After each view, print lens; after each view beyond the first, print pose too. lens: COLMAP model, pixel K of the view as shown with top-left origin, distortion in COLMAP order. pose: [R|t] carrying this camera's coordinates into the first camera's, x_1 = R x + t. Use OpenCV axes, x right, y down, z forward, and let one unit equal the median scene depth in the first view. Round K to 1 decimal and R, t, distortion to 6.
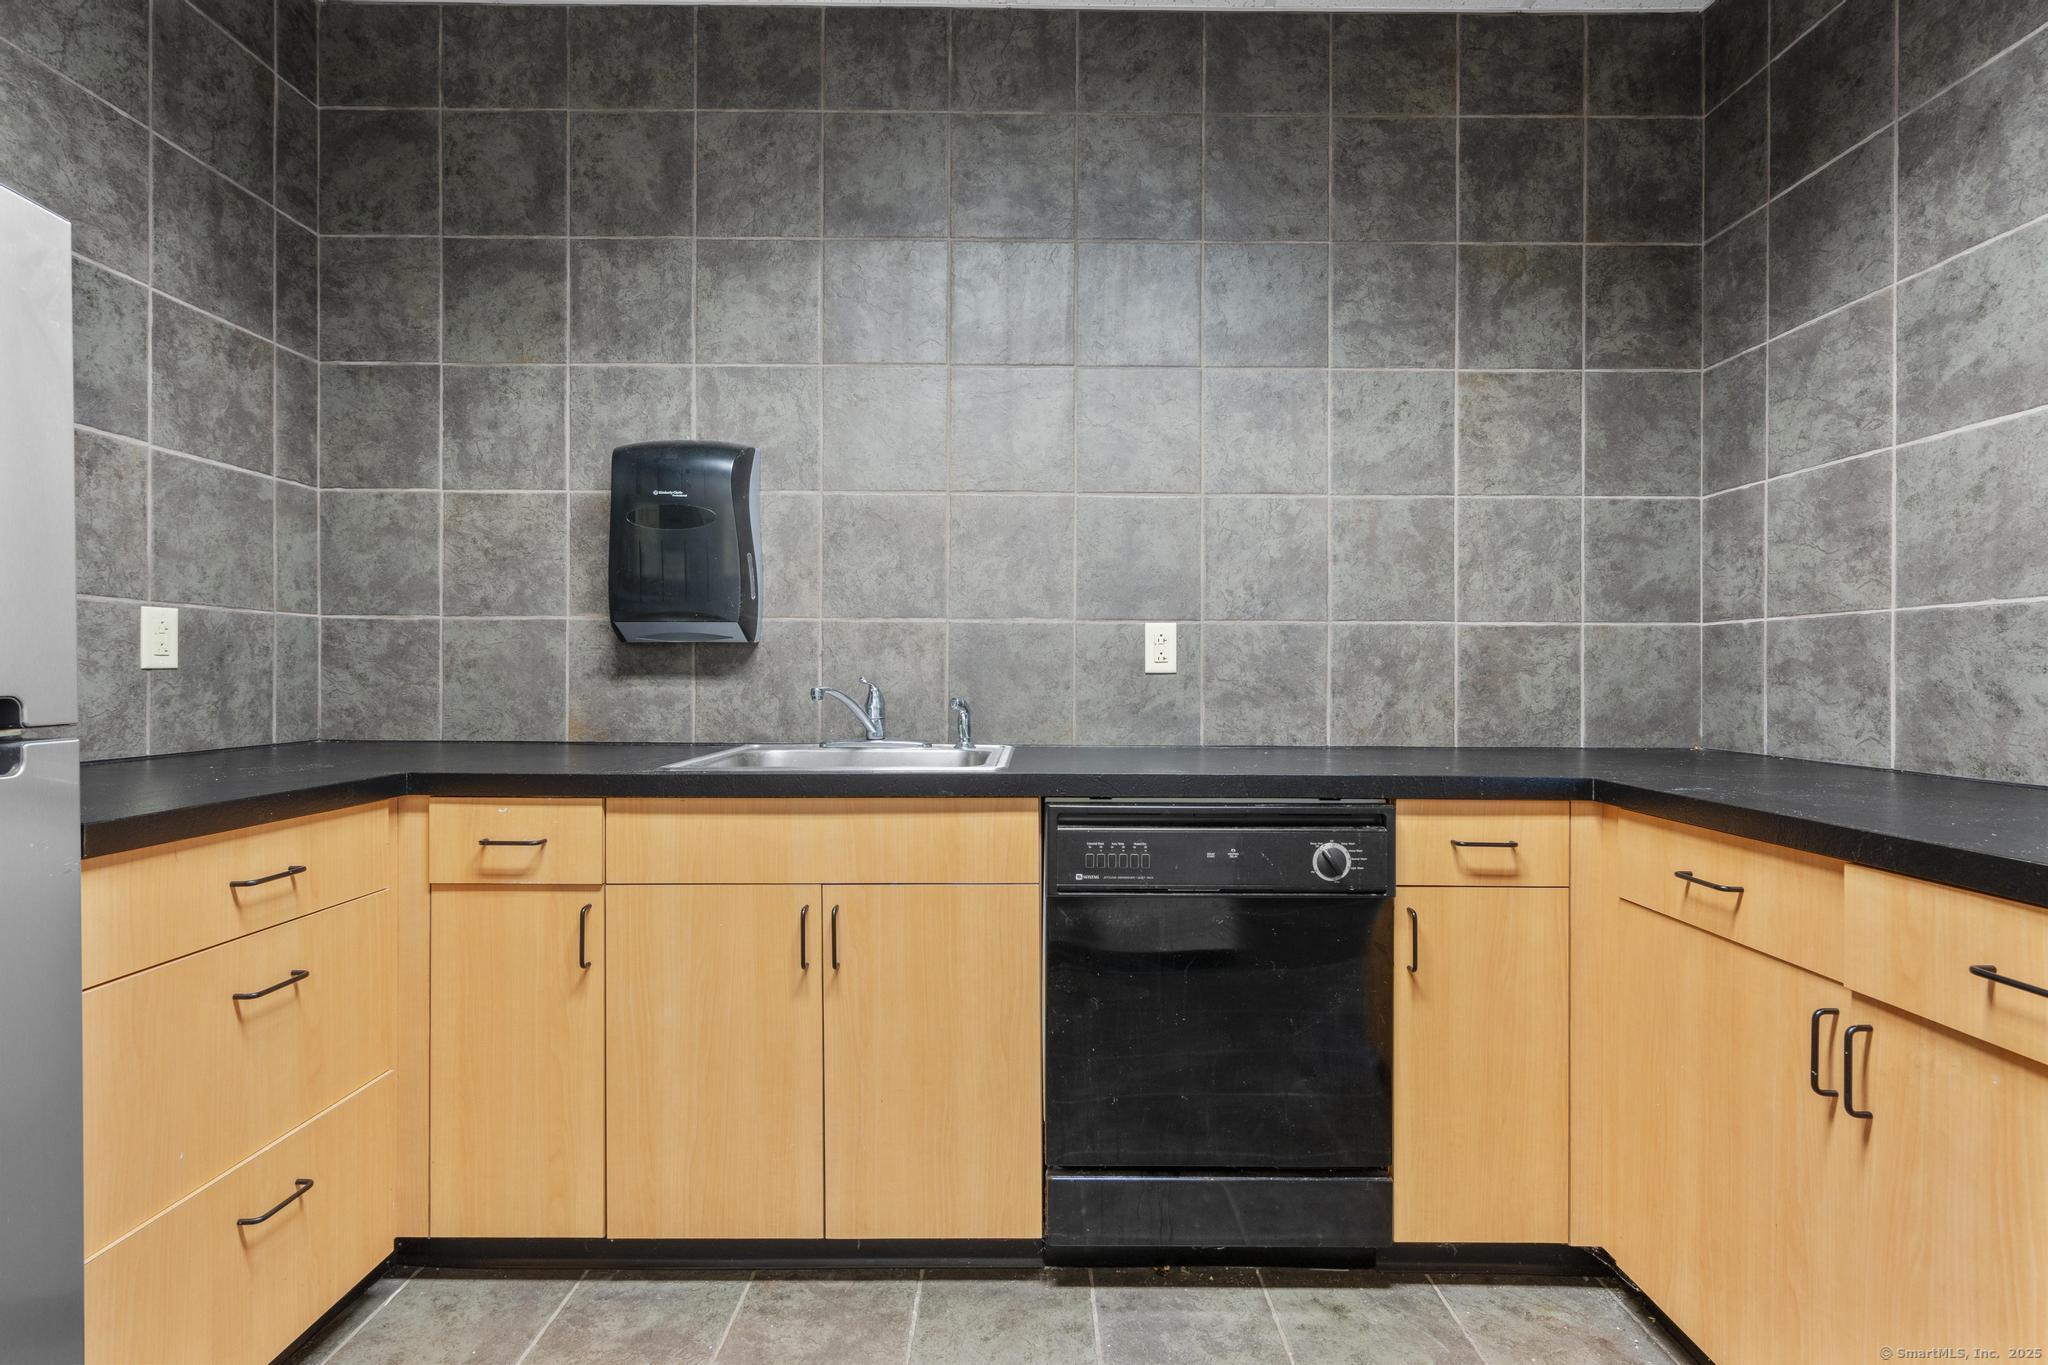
lens RADIAL K [[945.4, 0, 1024.8], [0, 945.4, 680.4], [0, 0, 1]] dist [-0.002682, 0.002589]
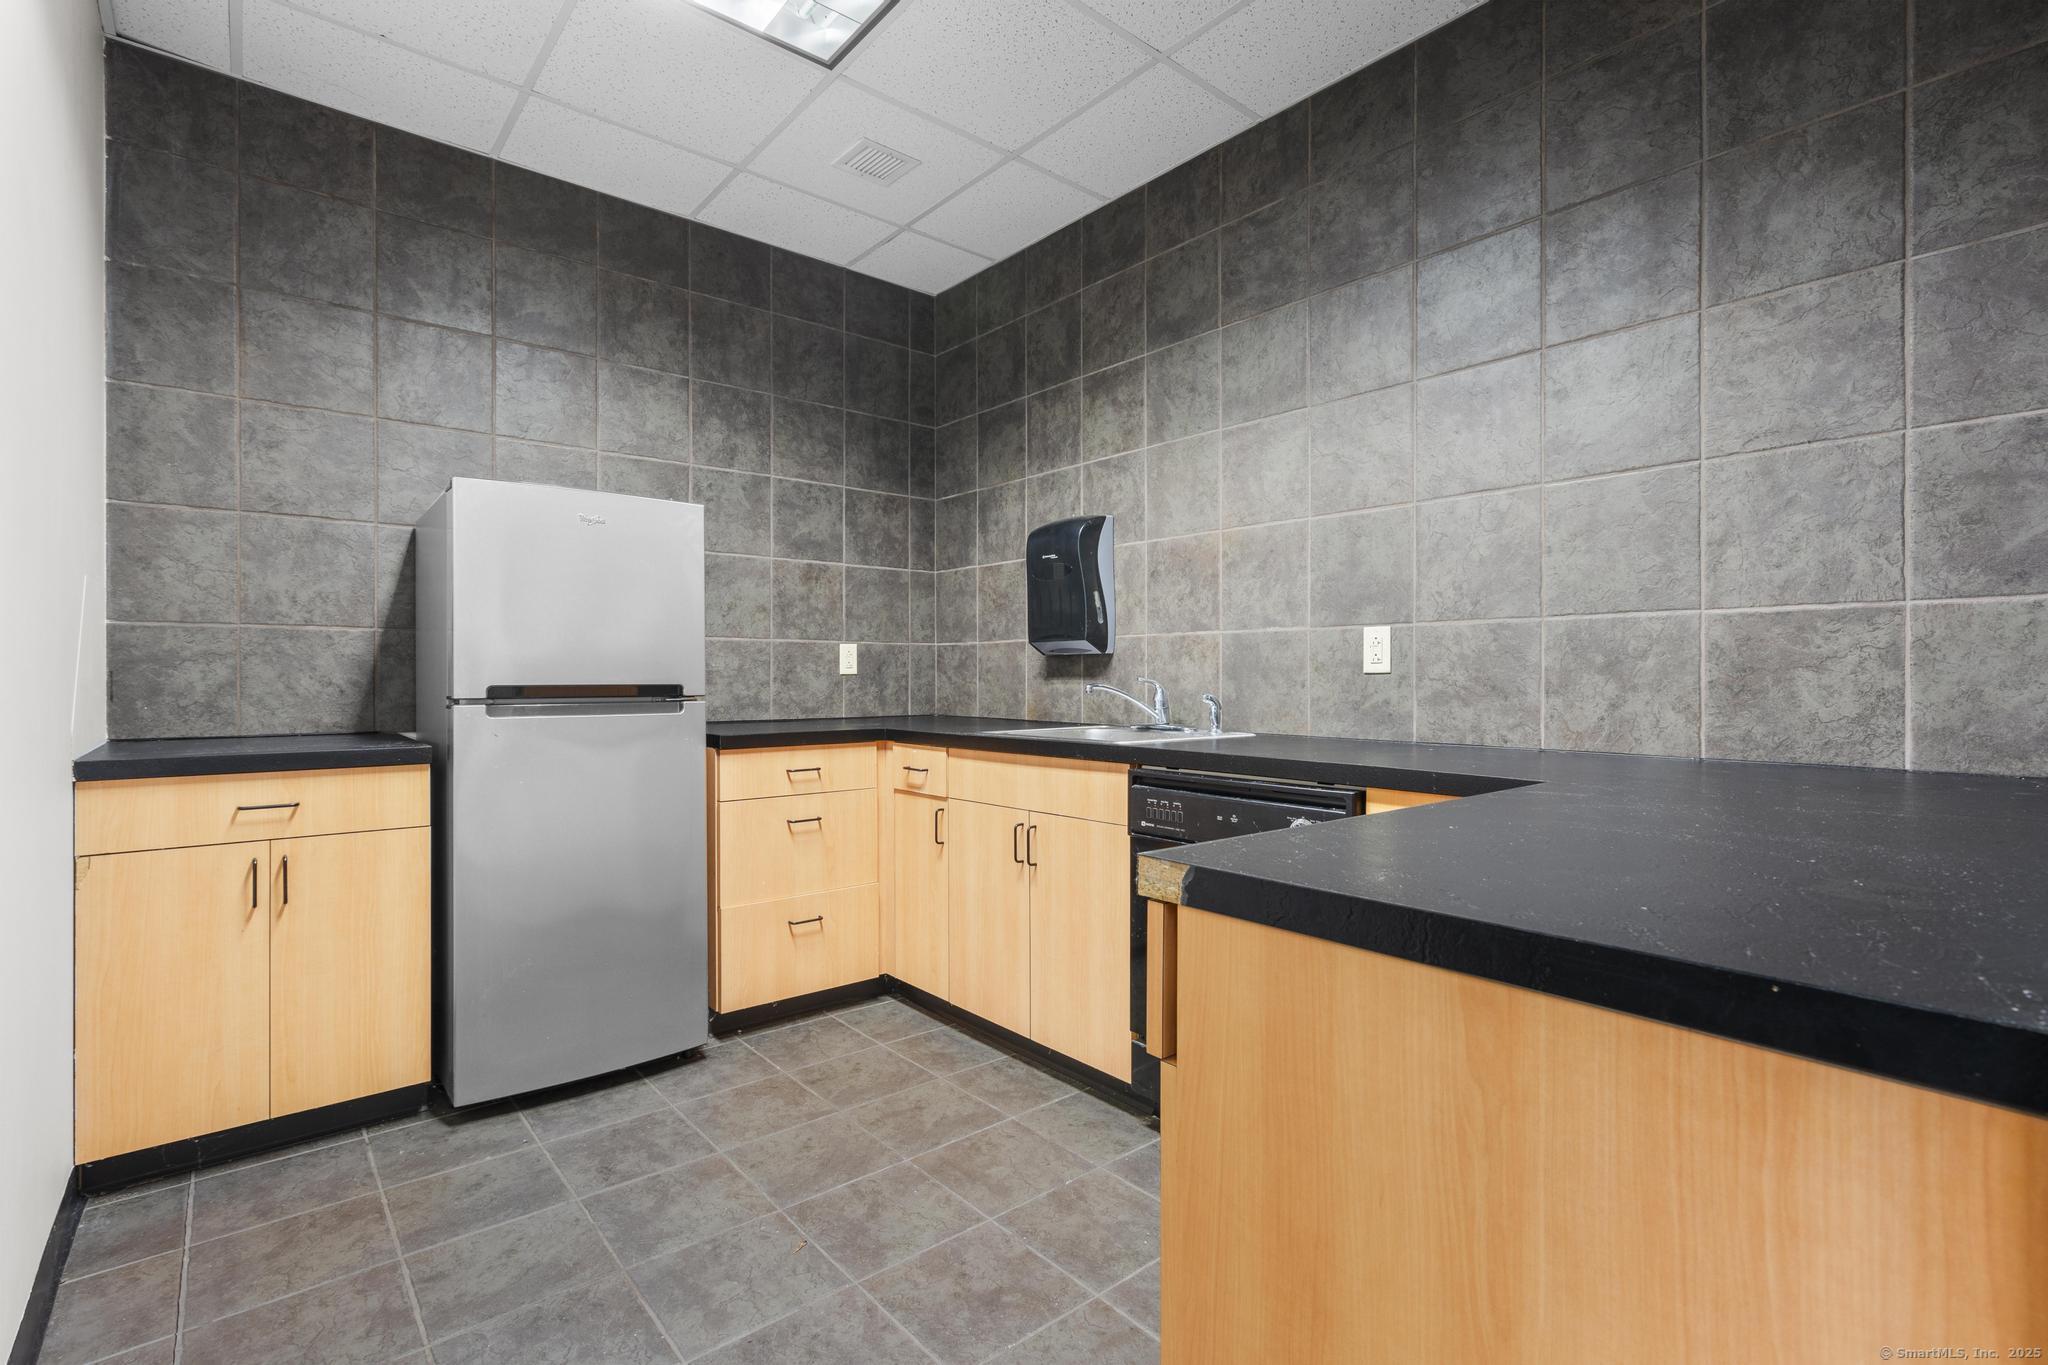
lens RADIAL K [[945.4, 0, 1026.4], [0, 945.4, 682.6], [0, 0, 1]] dist [-0.002682, 0.002589]
pose [[0.642919, 0.000772, -0.765933, 0.714883], [-0.001213, 0.999999, -0.000010, 0.003799], [0.765933, 0.000935, 0.642920, -0.003530]]
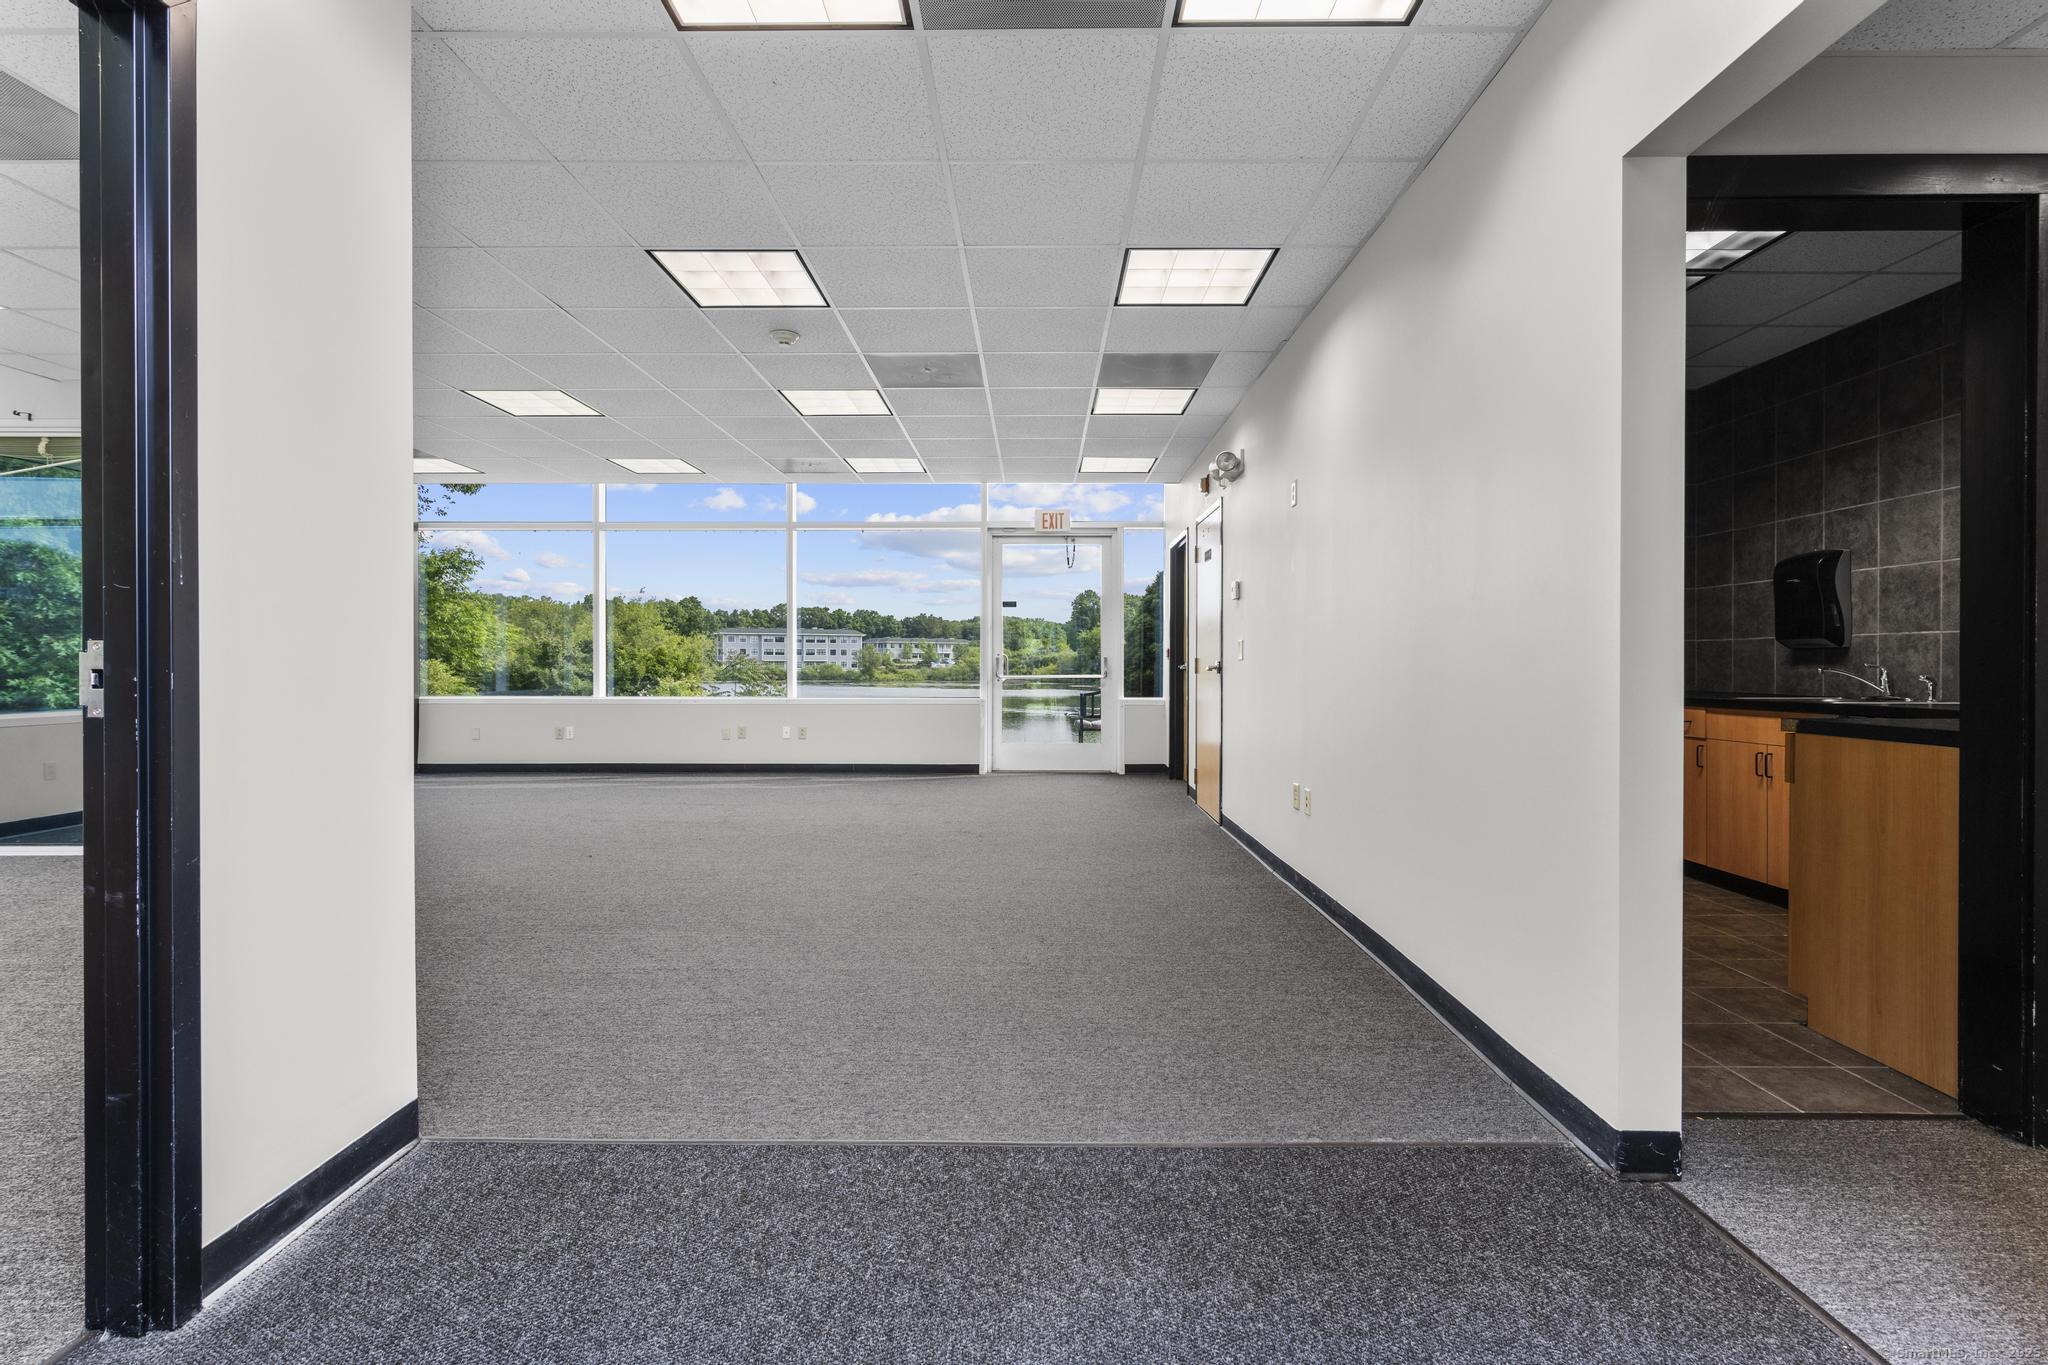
lens RADIAL K [[945.4, 0, 1038.7], [0, 945.4, 680.7], [0, 0, 1]] dist [-0.002682, 0.002589]
pose [[0.003847, 0.012356, -0.999916, 1.706085], [0.001066, 0.999923, 0.012360, 0.004728], [0.999992, -0.001113, 0.003833, -0.716990]]
